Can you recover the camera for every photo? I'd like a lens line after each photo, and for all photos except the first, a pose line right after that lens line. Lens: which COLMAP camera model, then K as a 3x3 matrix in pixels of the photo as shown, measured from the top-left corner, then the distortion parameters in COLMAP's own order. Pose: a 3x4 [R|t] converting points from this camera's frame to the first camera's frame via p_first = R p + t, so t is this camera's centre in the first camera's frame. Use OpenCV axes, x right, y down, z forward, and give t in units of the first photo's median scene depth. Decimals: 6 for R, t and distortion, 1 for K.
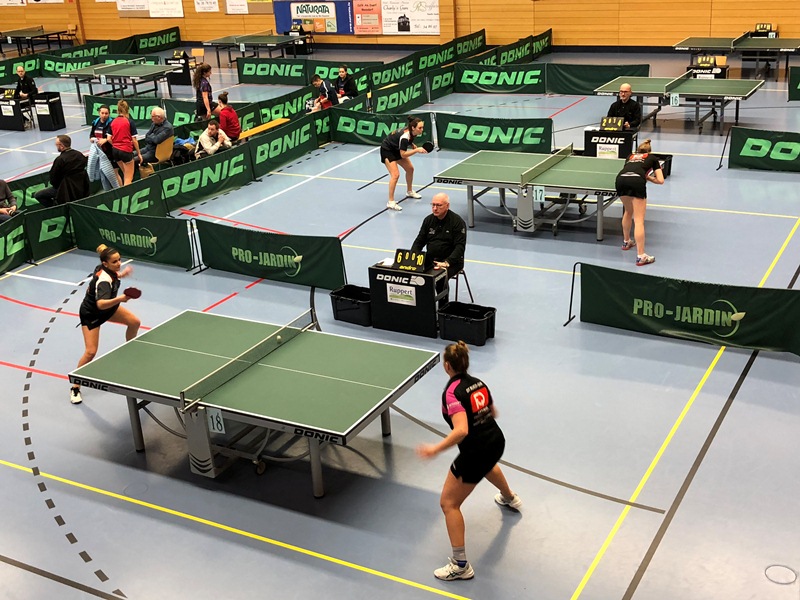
lens RADIAL K [[1021.4, 0, 400.0], [0, 1021.4, 300.0], [0, 0, 1]] dist [0.017697, -0.431139]
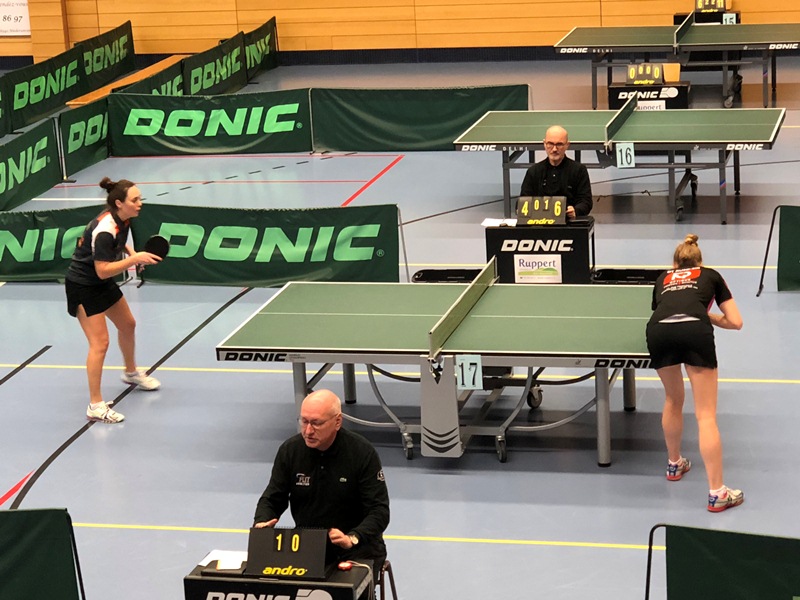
lens RADIAL K [[2093.6, 0, 400.0], [0, 2093.6, 300.0], [0, 0, 1]] dist [-0.261730, 0.044691]
pose [[0.950939, -0.054801, 0.304487, -0.136828], [0.092794, 0.989396, -0.111733, -0.028052], [-0.295135, 0.134506, 0.945941, 0.105720]]
